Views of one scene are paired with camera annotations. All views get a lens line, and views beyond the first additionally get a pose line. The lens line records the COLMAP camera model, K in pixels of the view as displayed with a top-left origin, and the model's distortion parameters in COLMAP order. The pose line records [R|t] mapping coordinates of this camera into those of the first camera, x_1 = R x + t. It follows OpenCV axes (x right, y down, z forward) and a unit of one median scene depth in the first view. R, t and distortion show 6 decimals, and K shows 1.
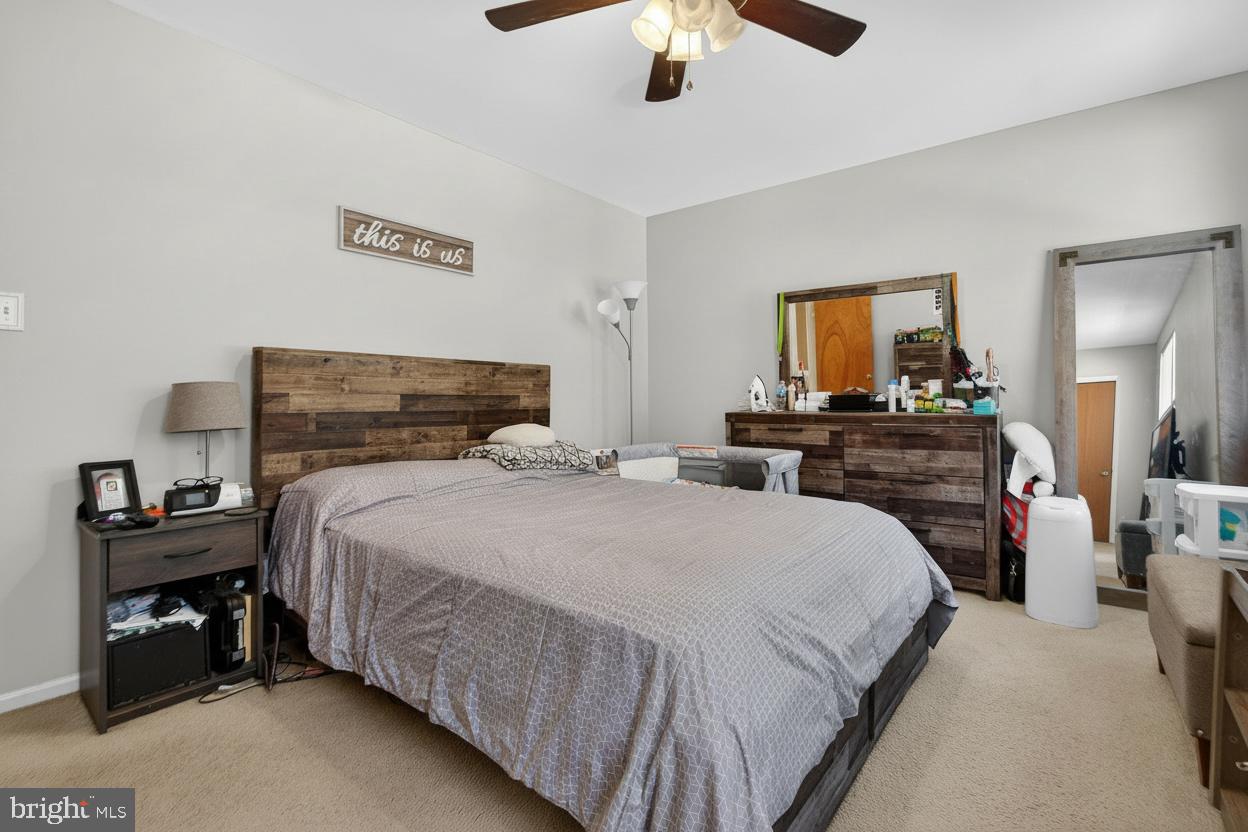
lens RADIAL K [[570.5, 0, 635.6], [0, 570.5, 403.8], [0, 0, 1]] dist [-0.000672, -0.000031]
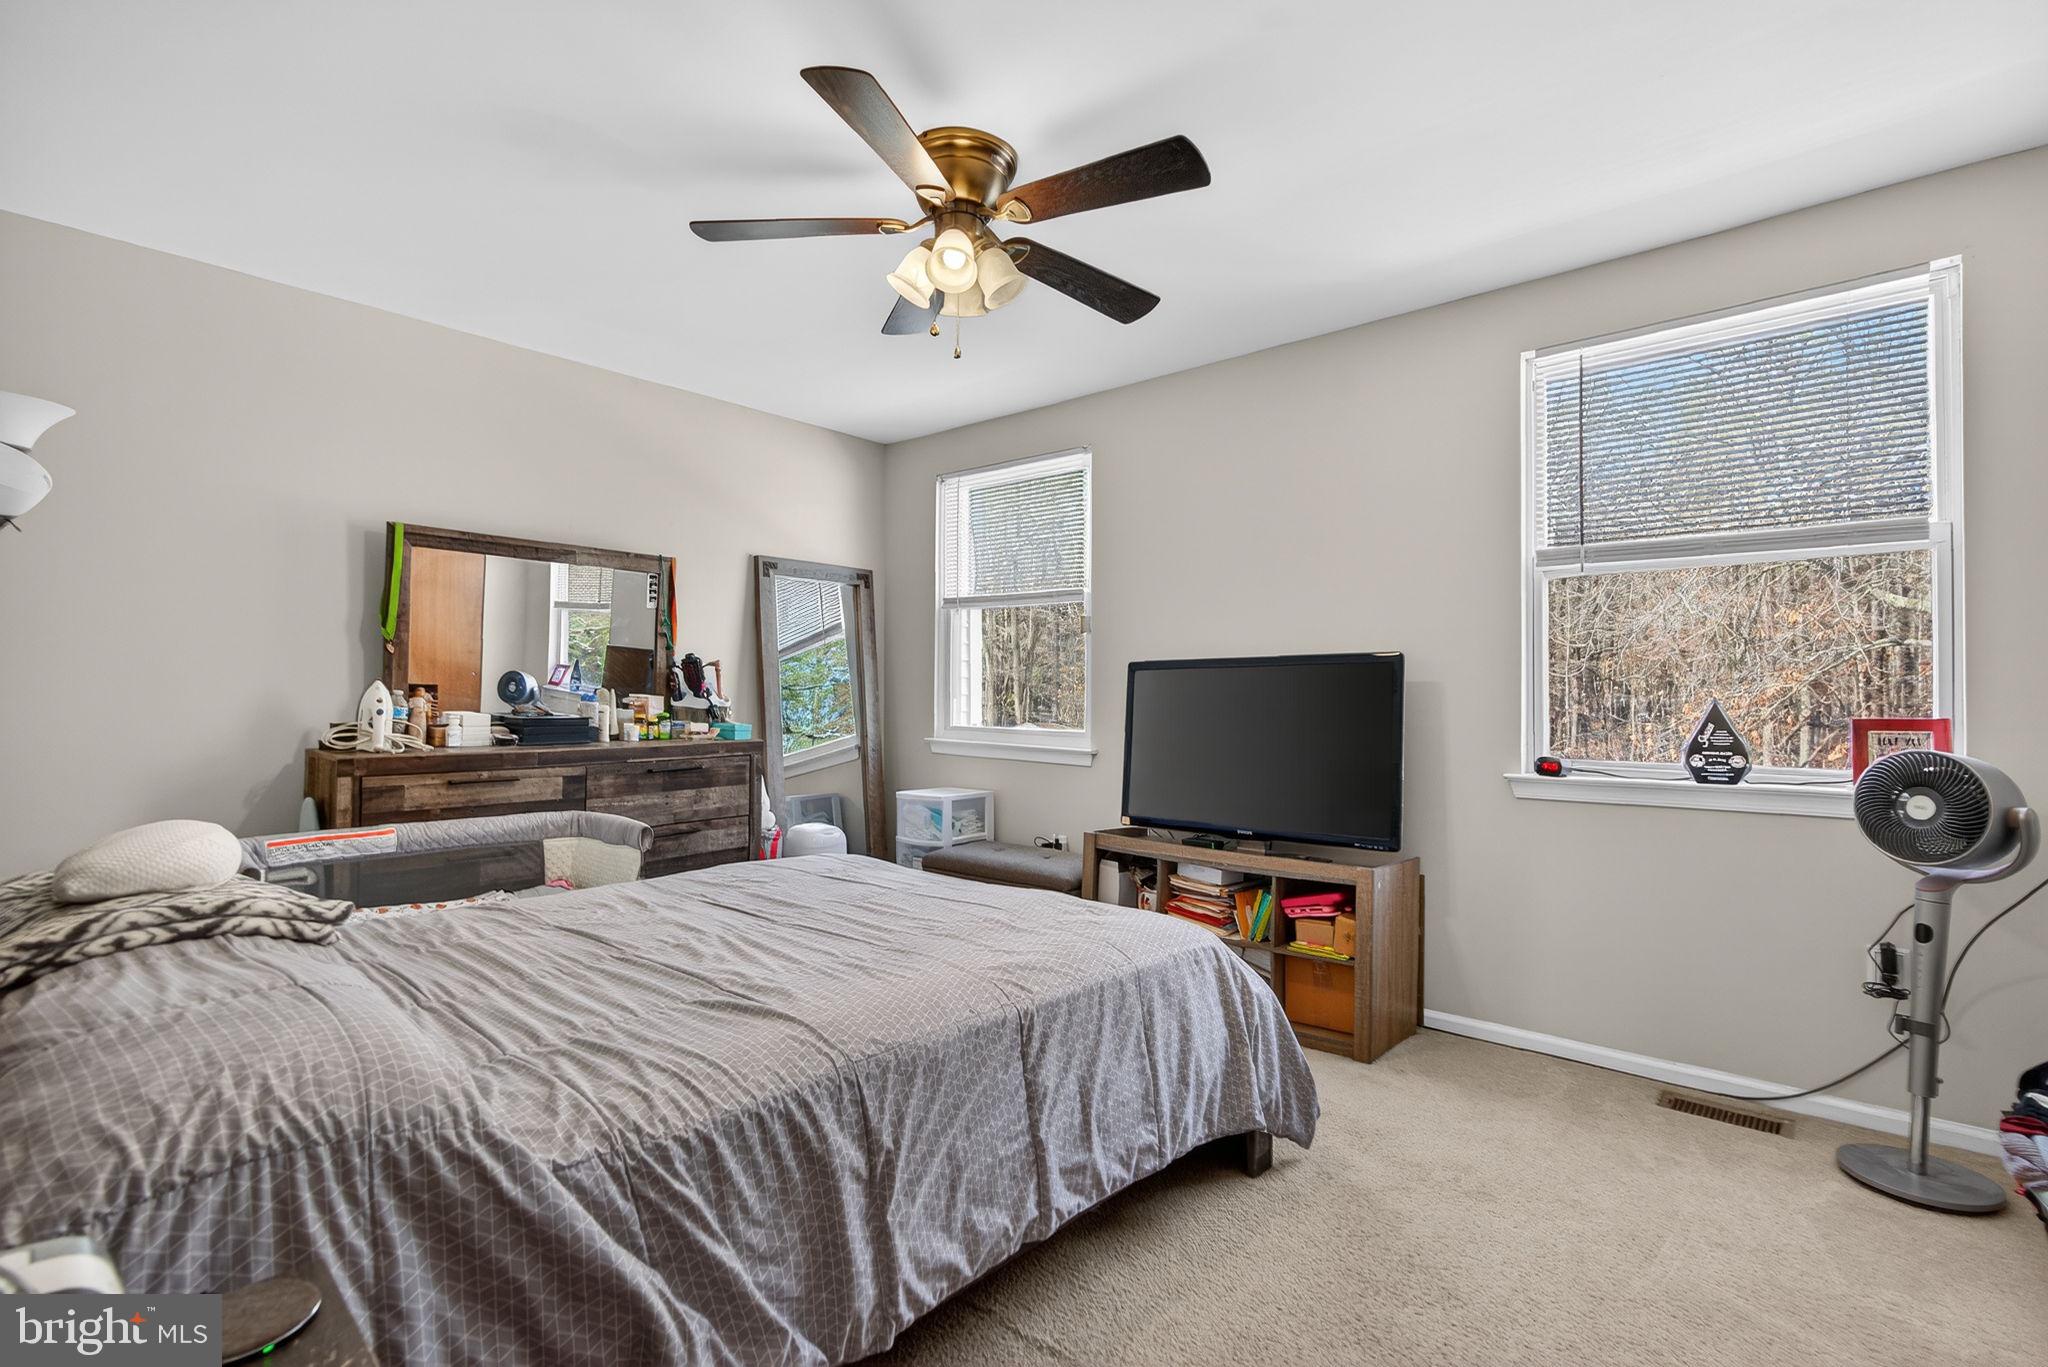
lens RADIAL K [[915.8, 0, 1023.9], [0, 915.8, 668.9], [0, 0, 1]] dist [0.001842, 0.001084]
pose [[0.072468, 0.033888, 0.996795, -0.658867], [0.008361, 0.999367, -0.034583, -0.032413], [-0.997336, 0.010841, 0.072139, 0.443396]]
